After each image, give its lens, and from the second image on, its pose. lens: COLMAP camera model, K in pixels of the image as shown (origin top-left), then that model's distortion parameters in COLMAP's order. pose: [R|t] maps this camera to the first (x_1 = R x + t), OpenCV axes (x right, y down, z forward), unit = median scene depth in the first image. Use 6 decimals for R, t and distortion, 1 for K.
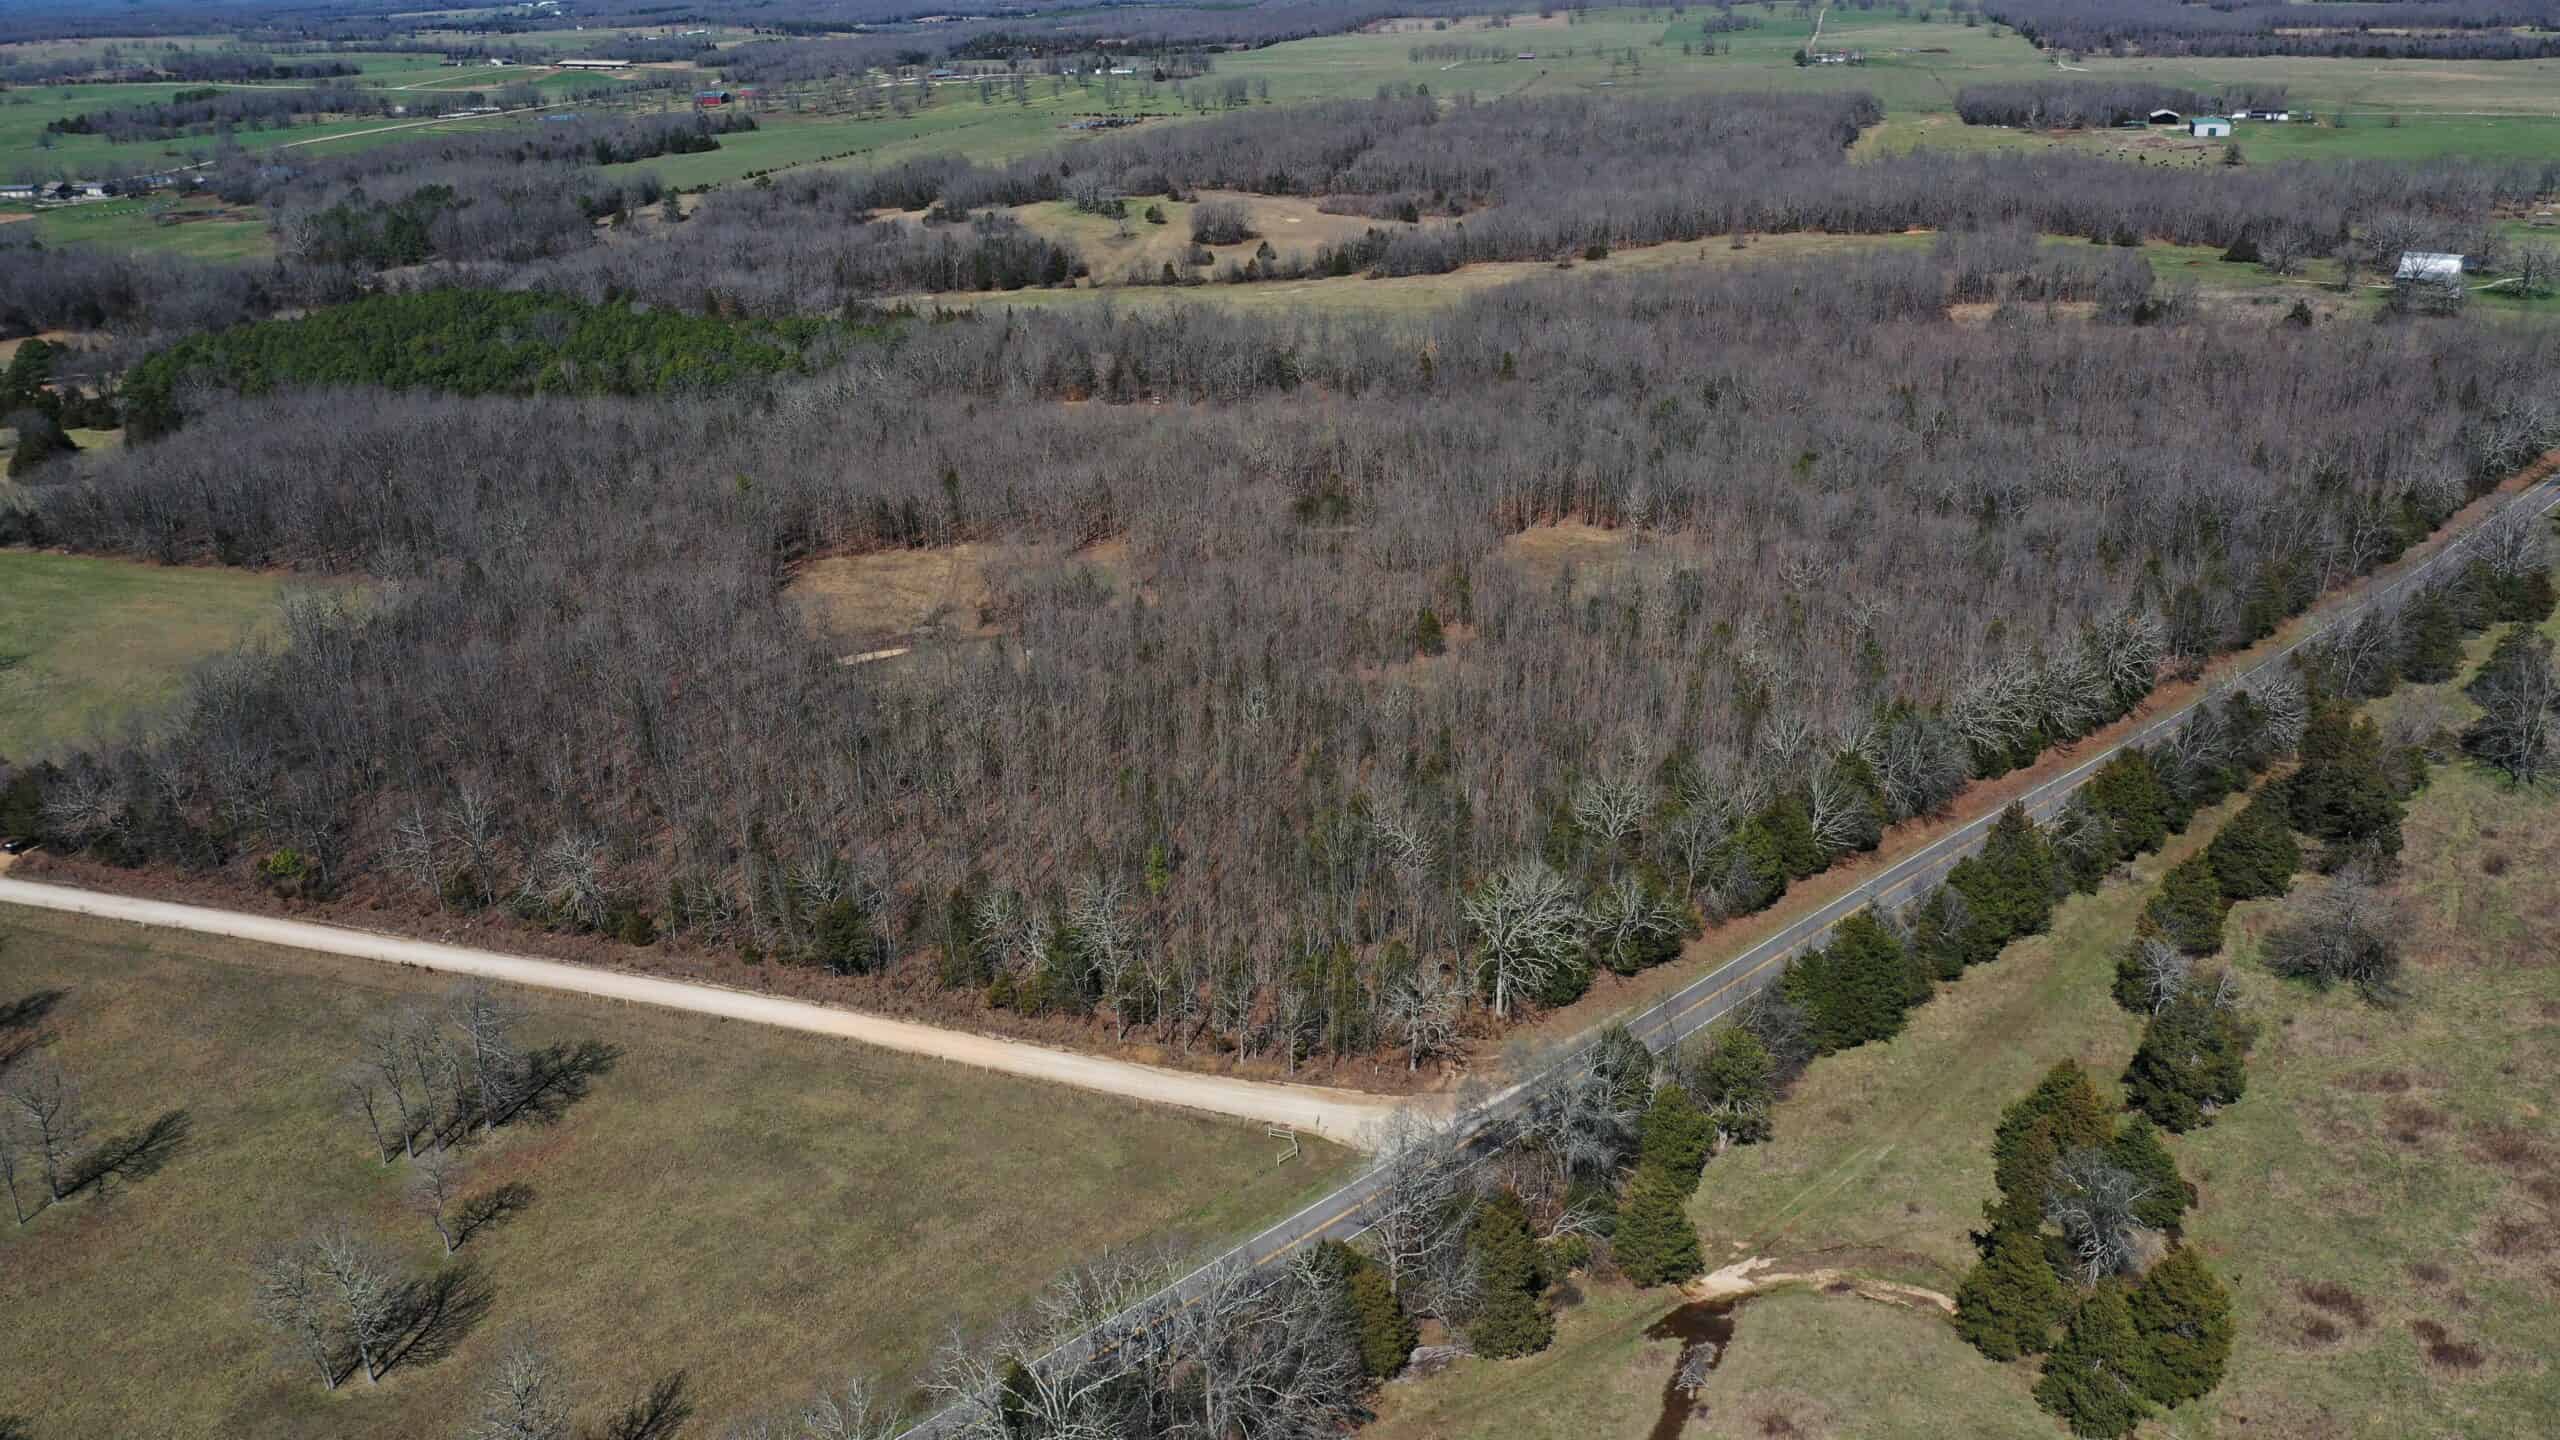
lens RADIAL K [[2062.7, 0, 1280.0], [0, 2062.7, 720.0], [0, 0, 1]] dist [-0.003248, 0.012124]
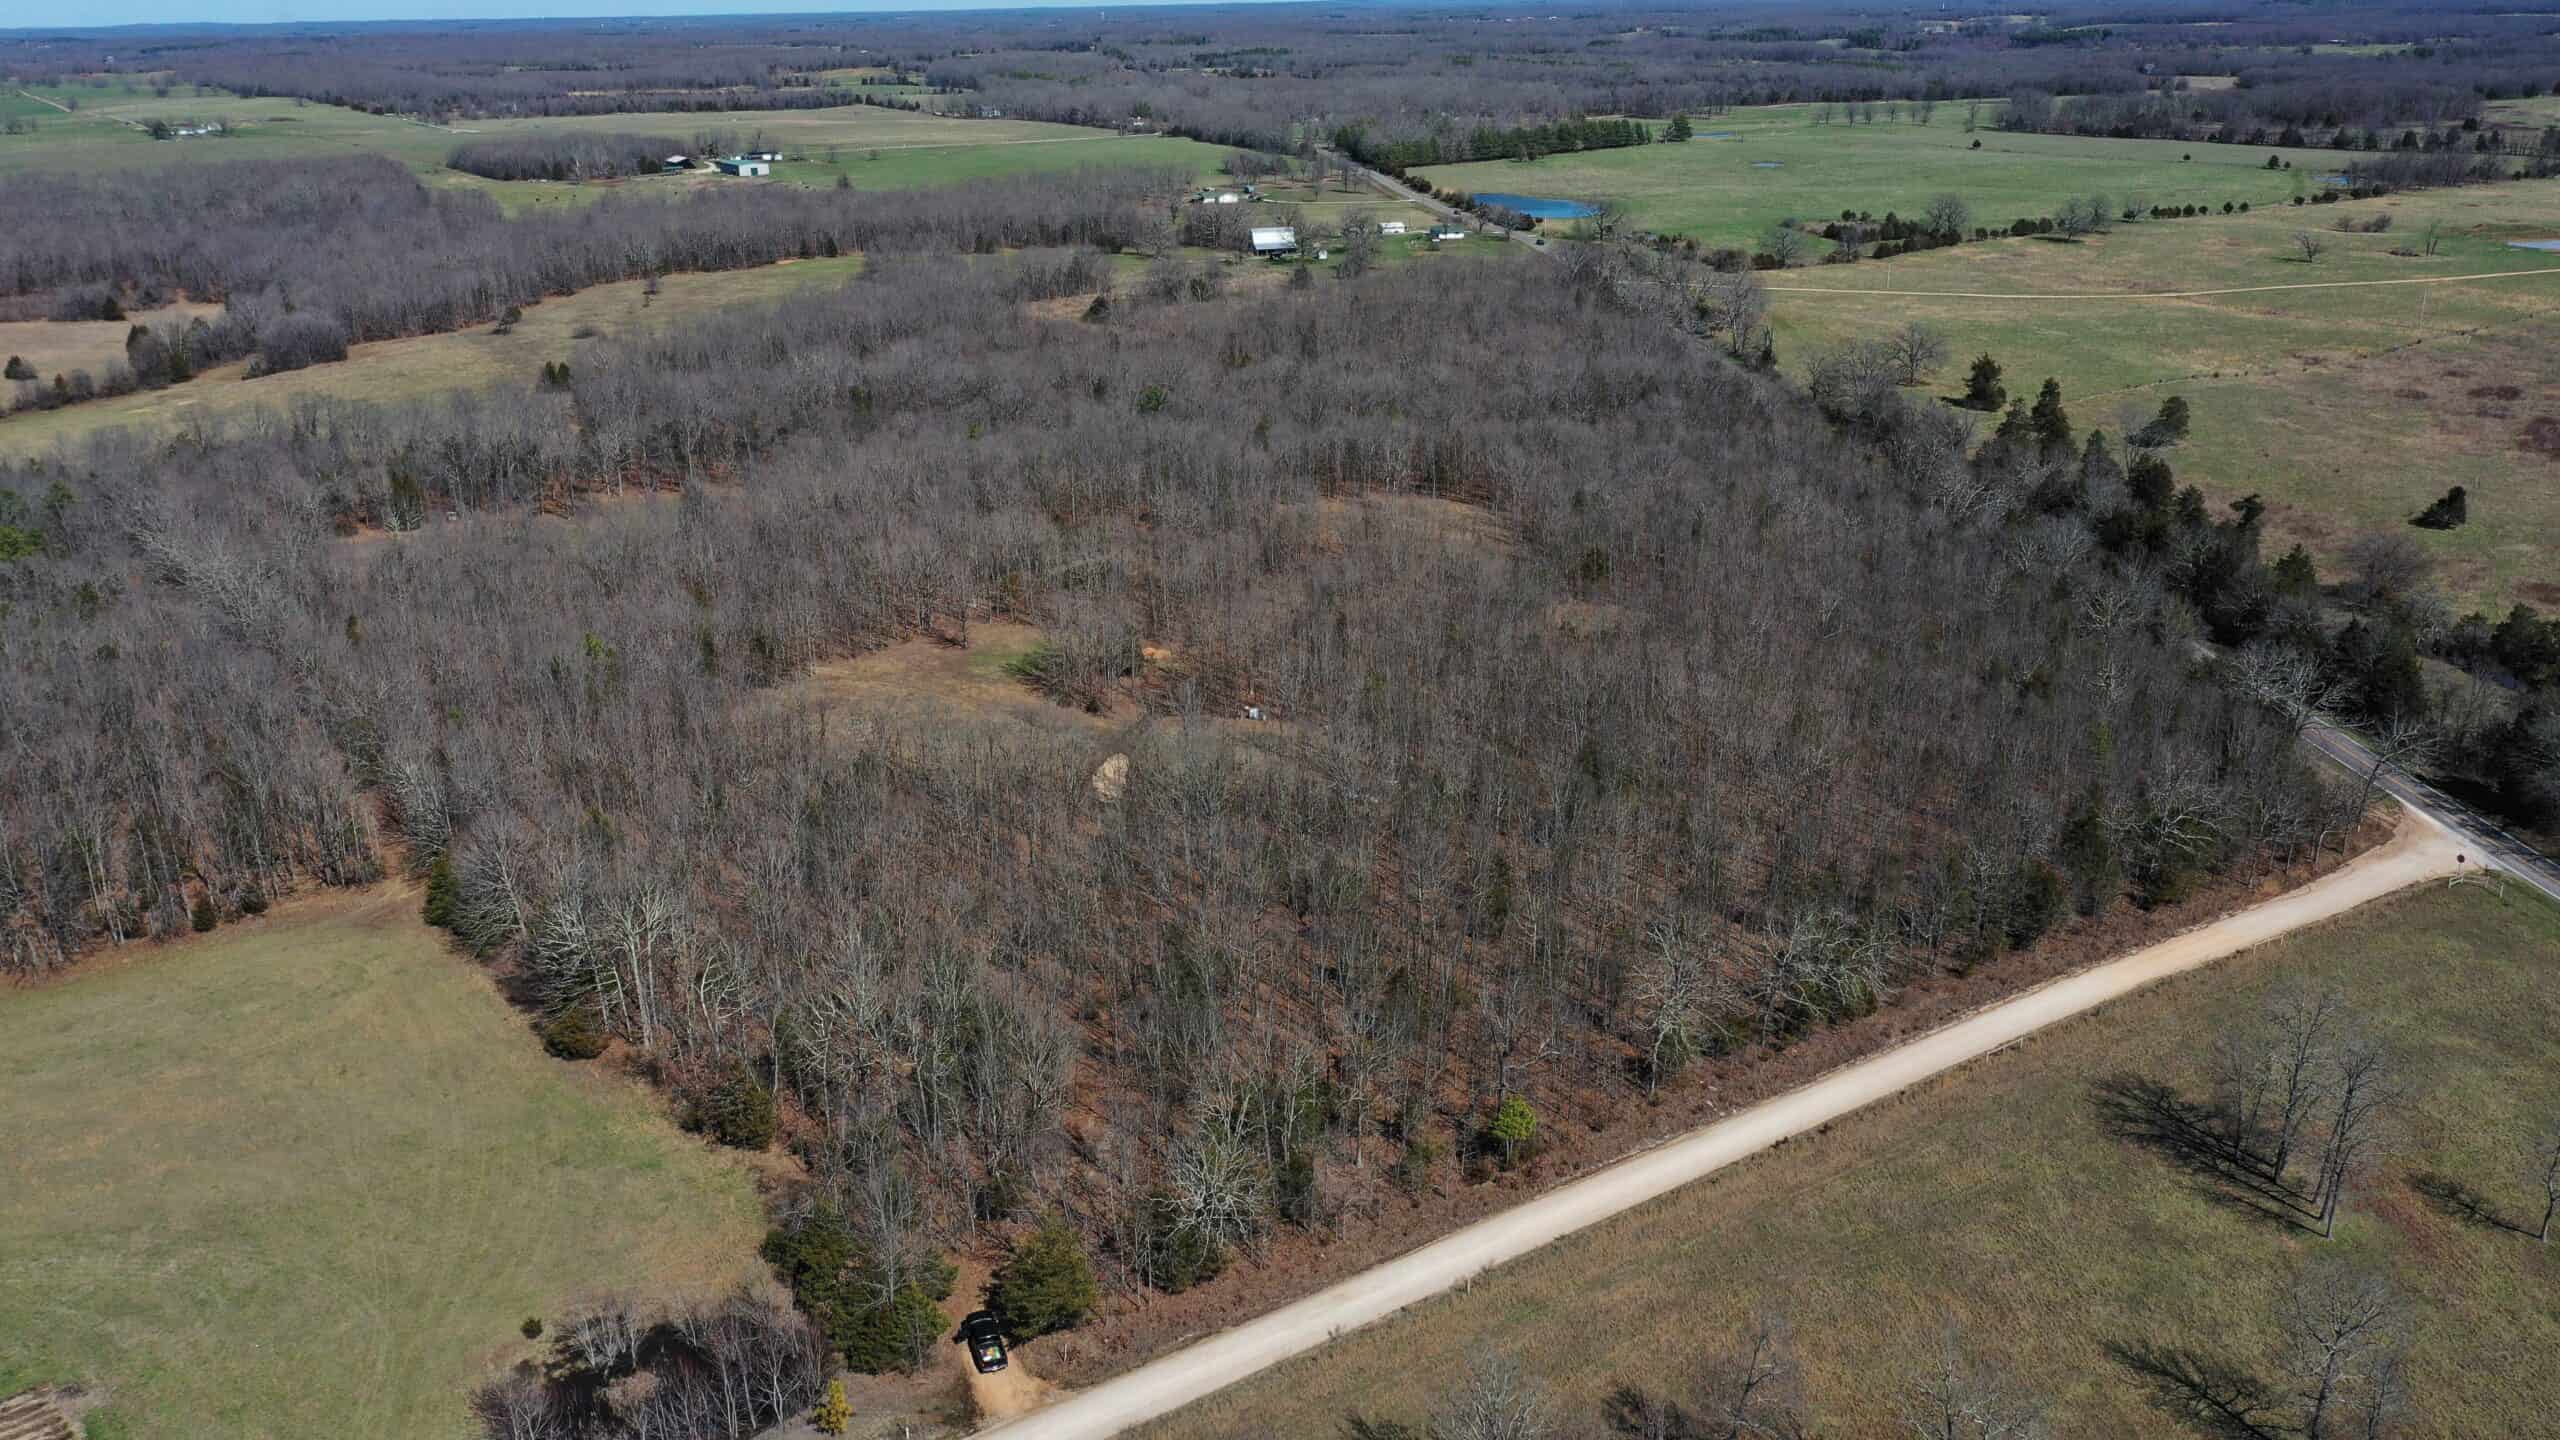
lens RADIAL K [[2062.7, 0, 1280.0], [0, 2062.7, 720.0], [0, 0, 1]] dist [-0.003248, 0.012124]
pose [[0.606597, -0.250613, 0.754475, -1.122409], [0.281671, 0.955203, 0.090826, -0.154502], [-0.743439, 0.157419, 0.650014, 0.667939]]
